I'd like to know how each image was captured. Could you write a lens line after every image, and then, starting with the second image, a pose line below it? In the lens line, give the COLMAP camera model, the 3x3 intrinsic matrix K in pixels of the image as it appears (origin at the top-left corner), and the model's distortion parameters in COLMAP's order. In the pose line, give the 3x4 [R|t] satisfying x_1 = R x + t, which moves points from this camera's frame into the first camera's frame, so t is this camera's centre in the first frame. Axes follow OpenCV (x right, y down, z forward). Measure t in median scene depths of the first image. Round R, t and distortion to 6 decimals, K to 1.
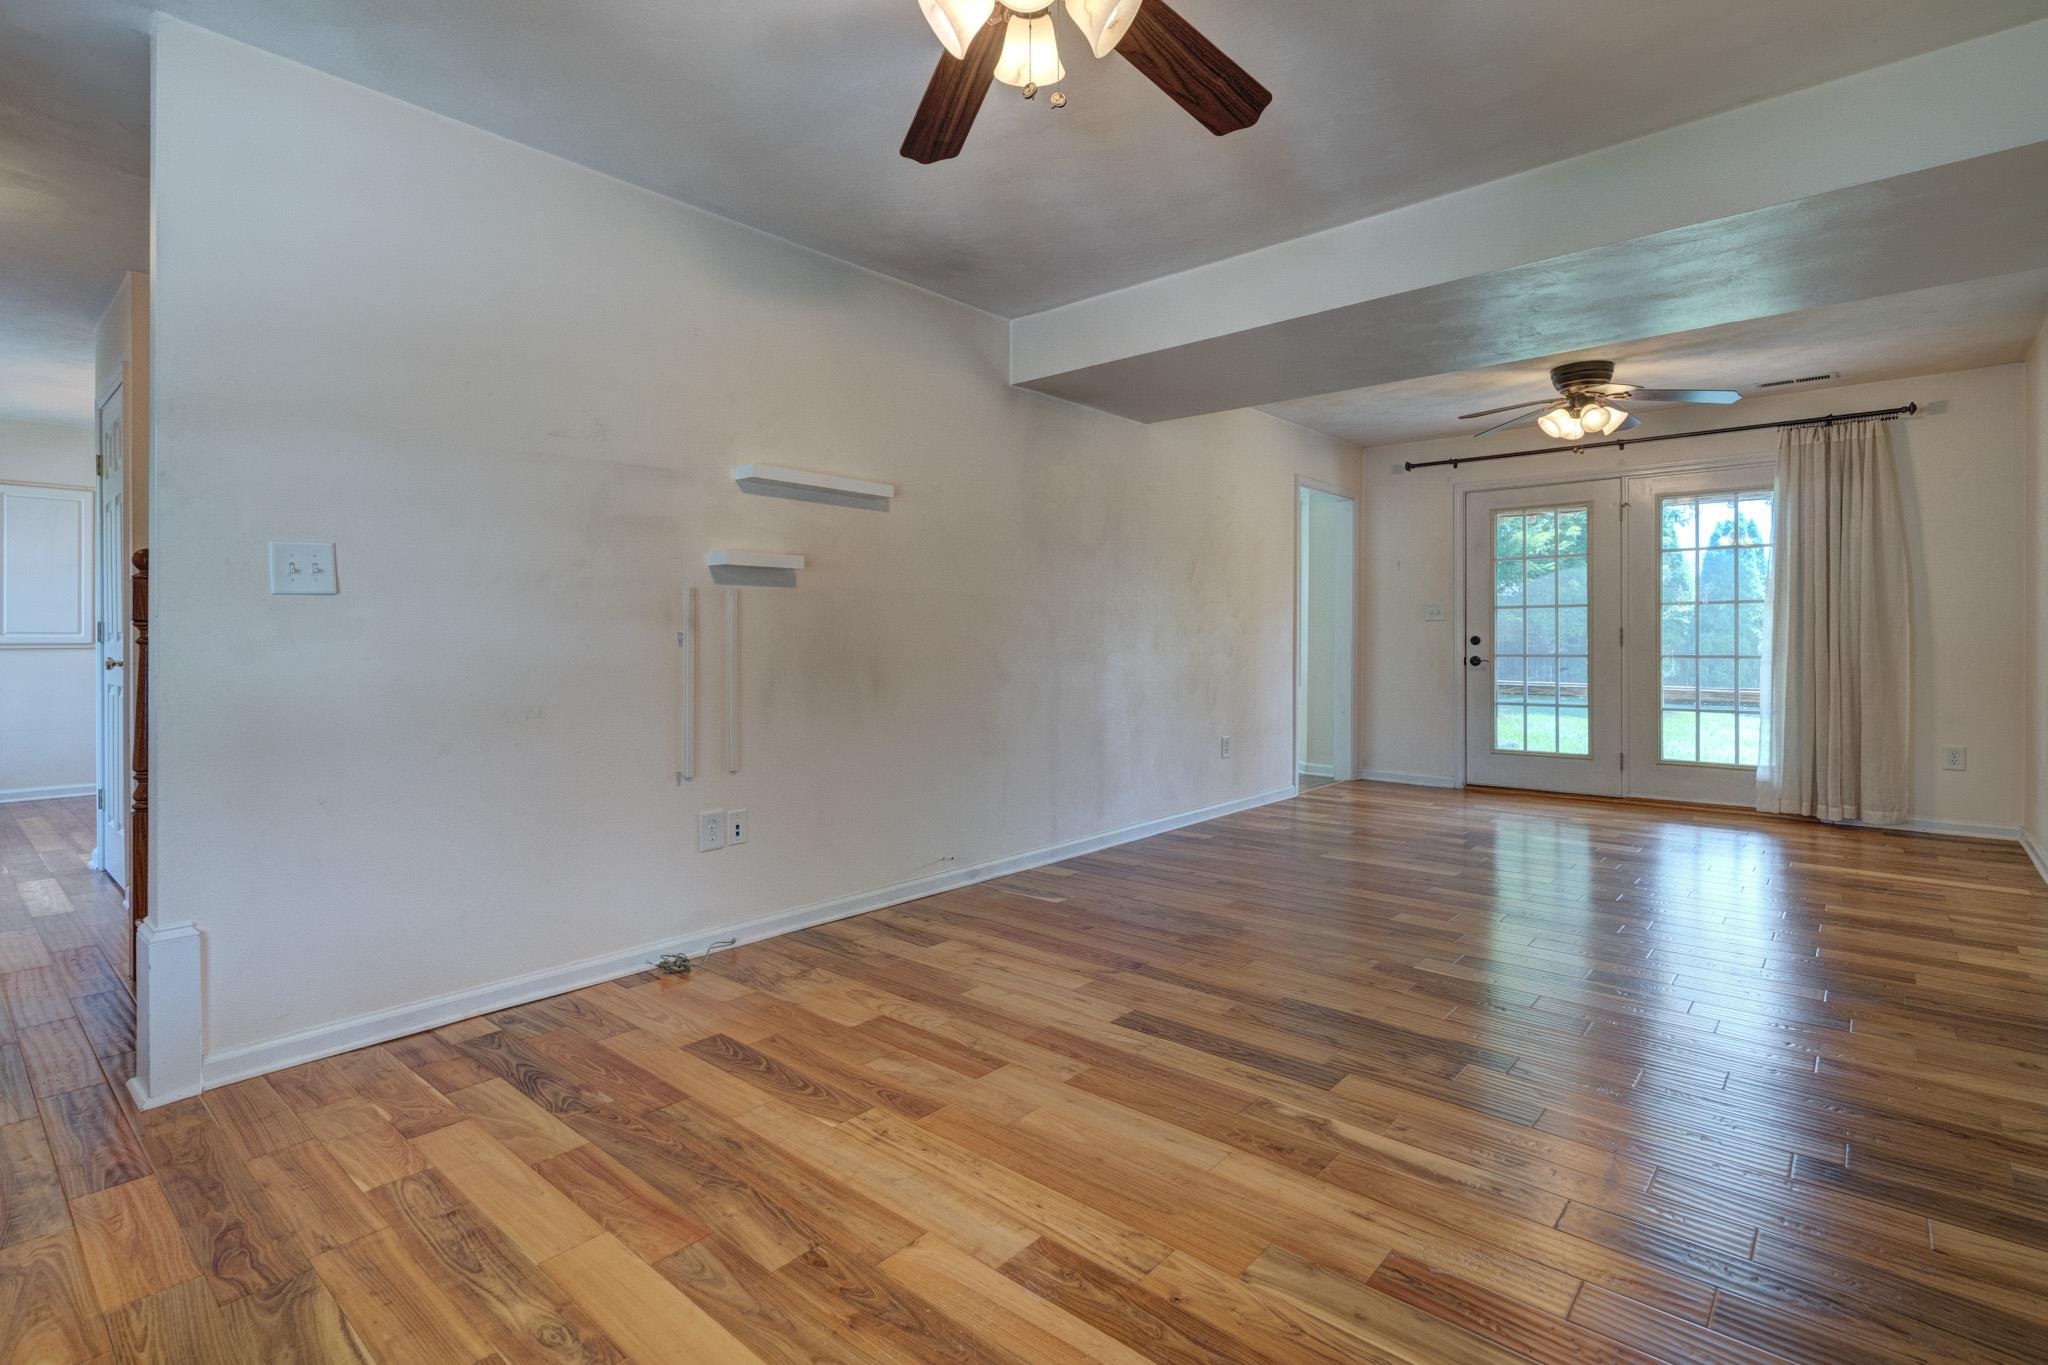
lens RADIAL K [[961.3, 0, 1017.8], [0, 961.3, 644.1], [0, 0, 1]] dist [0.000920, 0.000198]
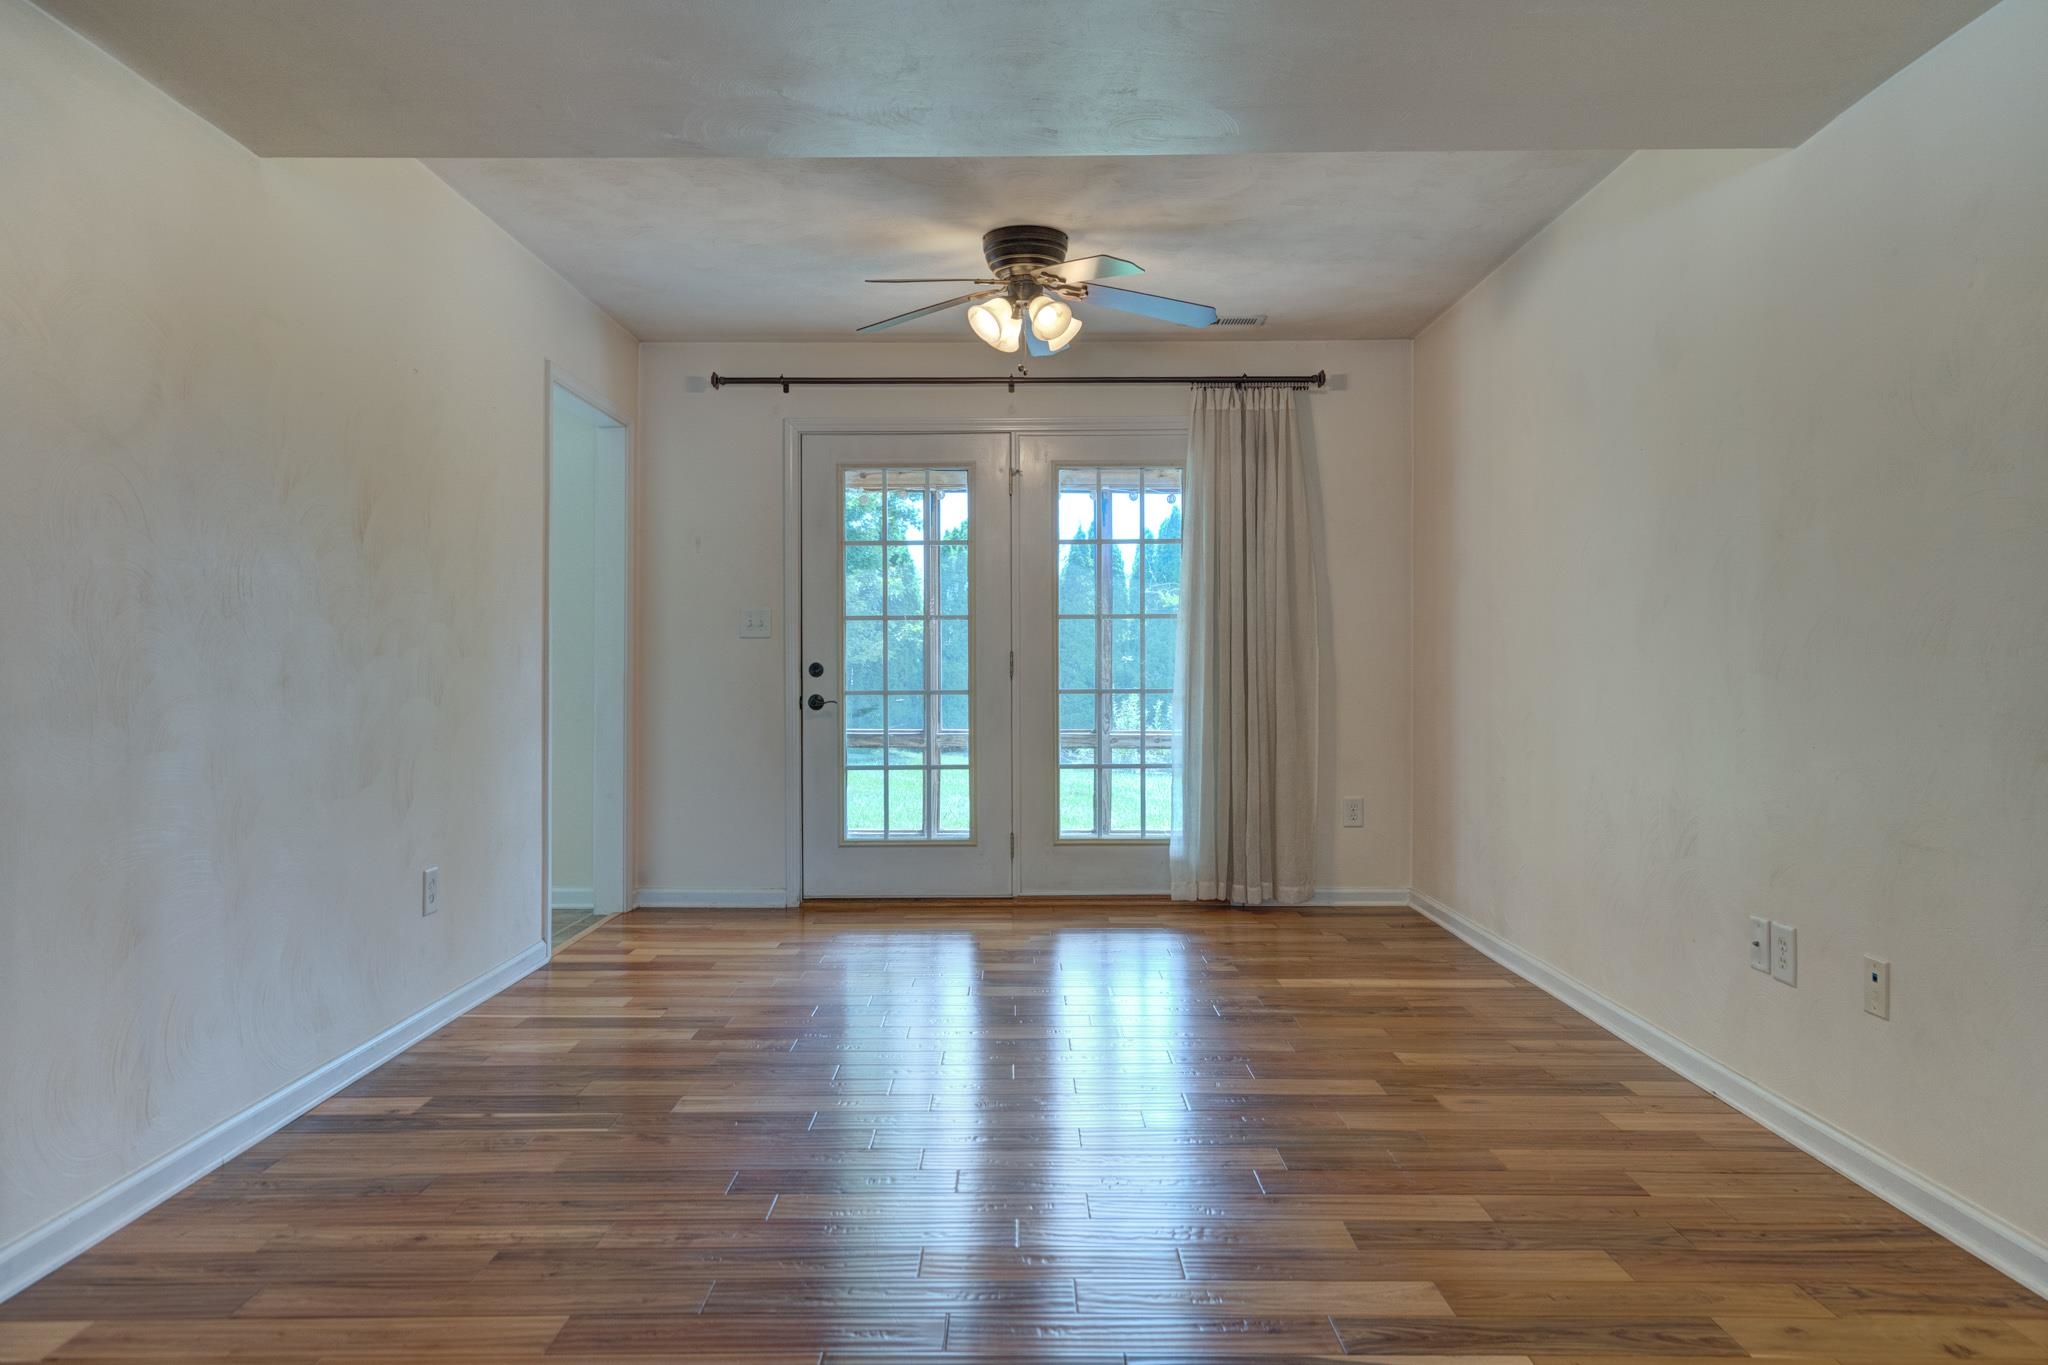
lens RADIAL K [[1387.9, 0, 1018.2], [0, 1387.9, 671.1], [0, 0, 1]] dist [-0.000135, -0.002343]
pose [[0.774605, -0.002171, 0.632442, 0.004219], [0.003953, 0.999991, -0.001409, -0.001170], [-0.632433, 0.003592, 0.774607, 0.259695]]
